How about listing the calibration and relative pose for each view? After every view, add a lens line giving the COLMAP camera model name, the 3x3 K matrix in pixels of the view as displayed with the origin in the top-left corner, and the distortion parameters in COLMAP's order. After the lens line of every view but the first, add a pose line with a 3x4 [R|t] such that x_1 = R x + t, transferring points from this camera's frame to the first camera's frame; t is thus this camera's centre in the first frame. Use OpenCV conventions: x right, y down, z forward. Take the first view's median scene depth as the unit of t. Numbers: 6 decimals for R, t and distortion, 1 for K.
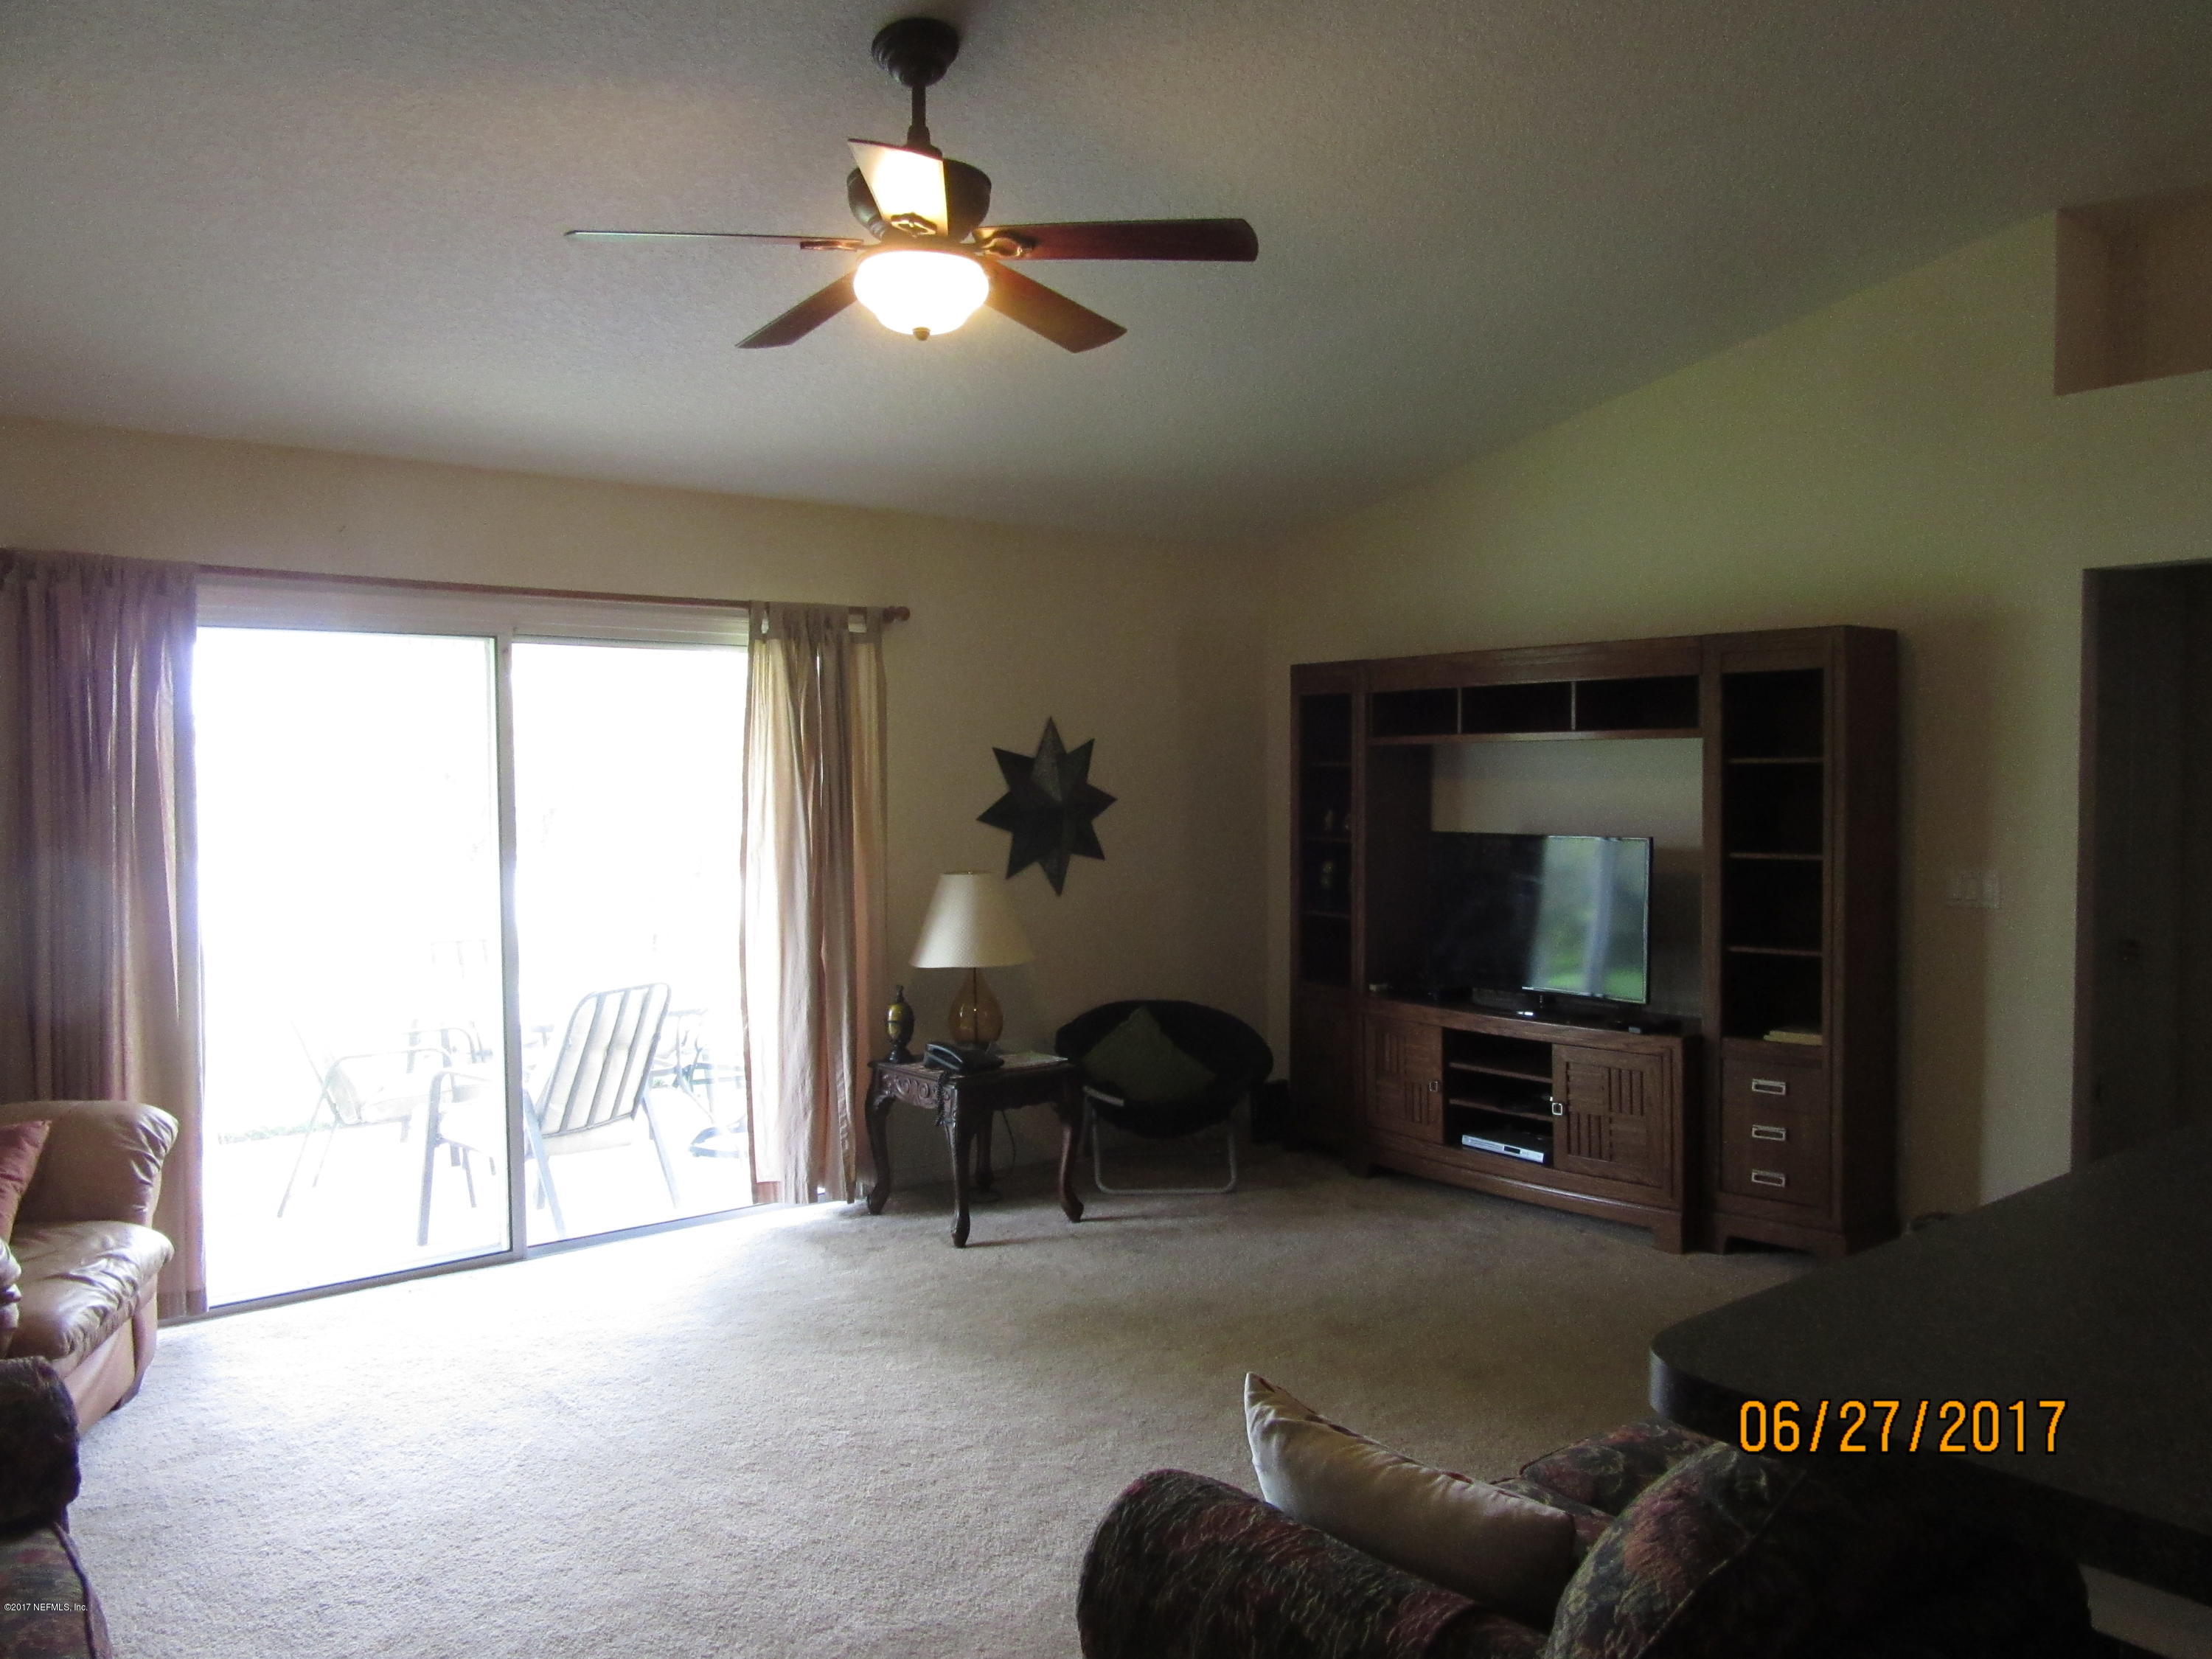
lens RADIAL K [[1737.0, 0, 1098.3], [0, 1737.0, 835.0], [0, 0, 1]] dist [-0.029754, 0.036638]
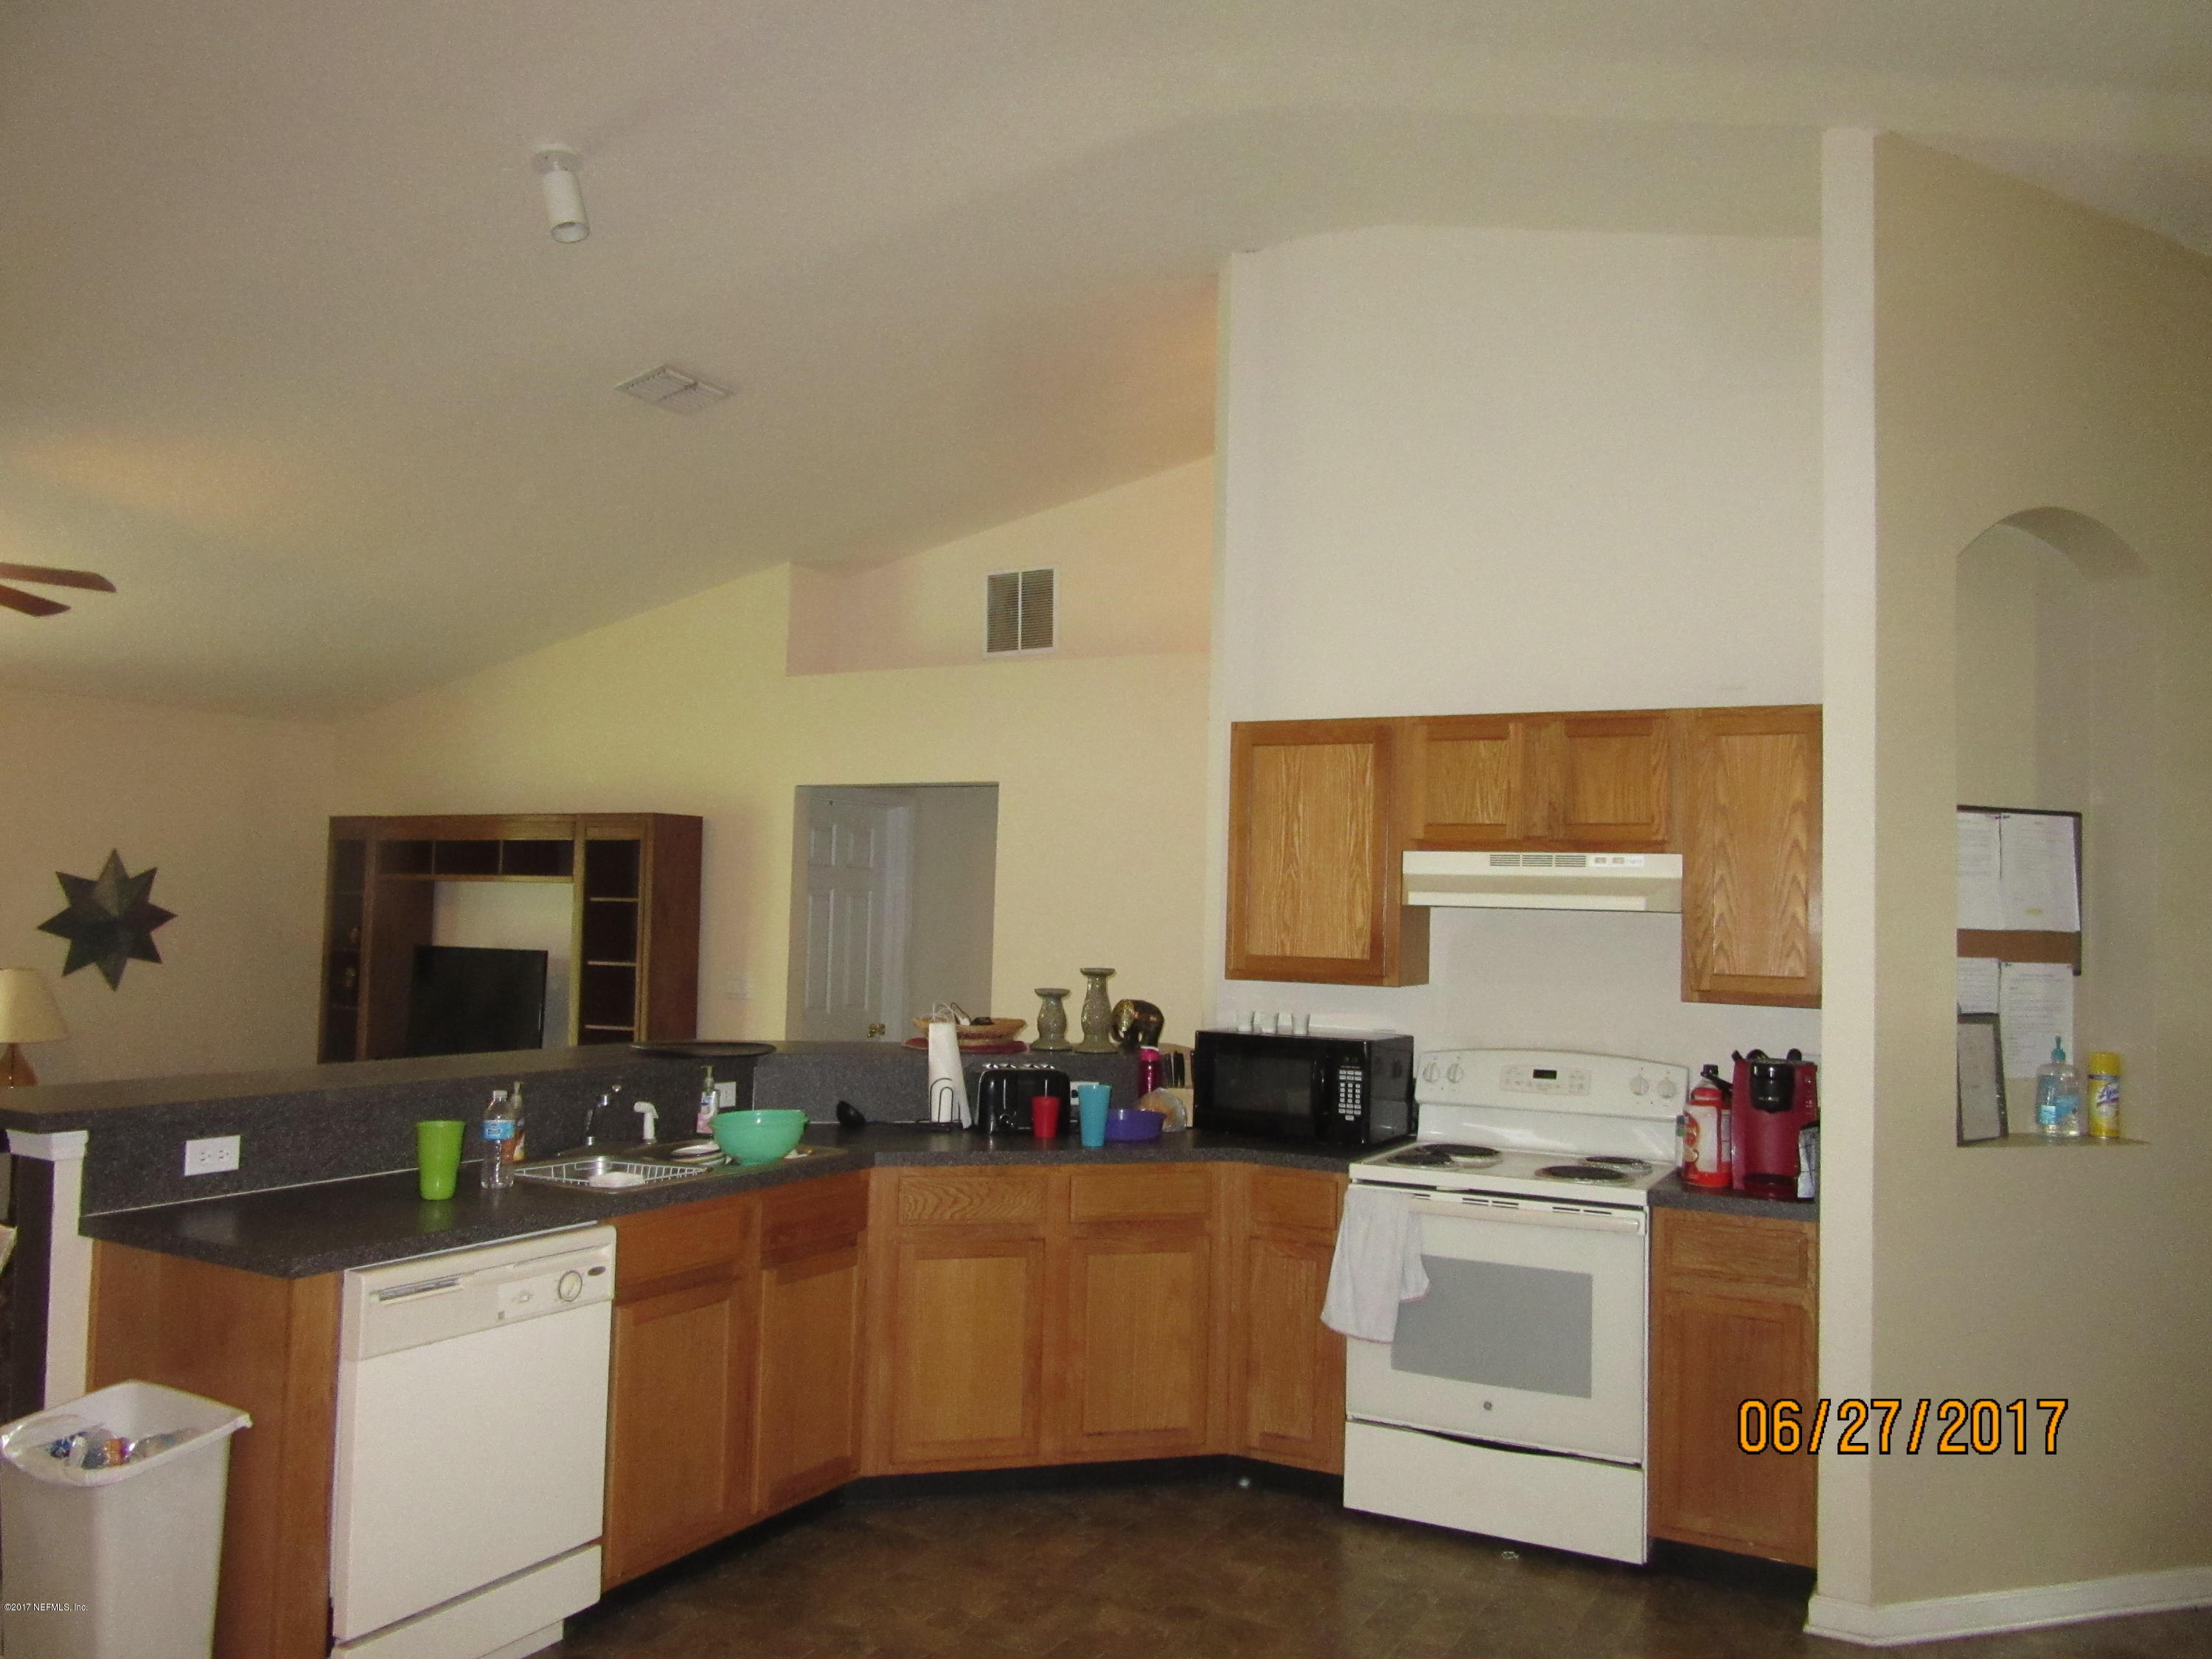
lens RADIAL K [[1737.0, 0, 1098.3], [0, 1737.0, 835.0], [0, 0, 1]] dist [-0.029754, 0.036638]
pose [[0.933576, 0.043367, 0.355746, 0.214169], [-0.015102, 0.996530, -0.081849, 0.015624], [-0.358061, 0.071040, 0.930992, -0.484549]]
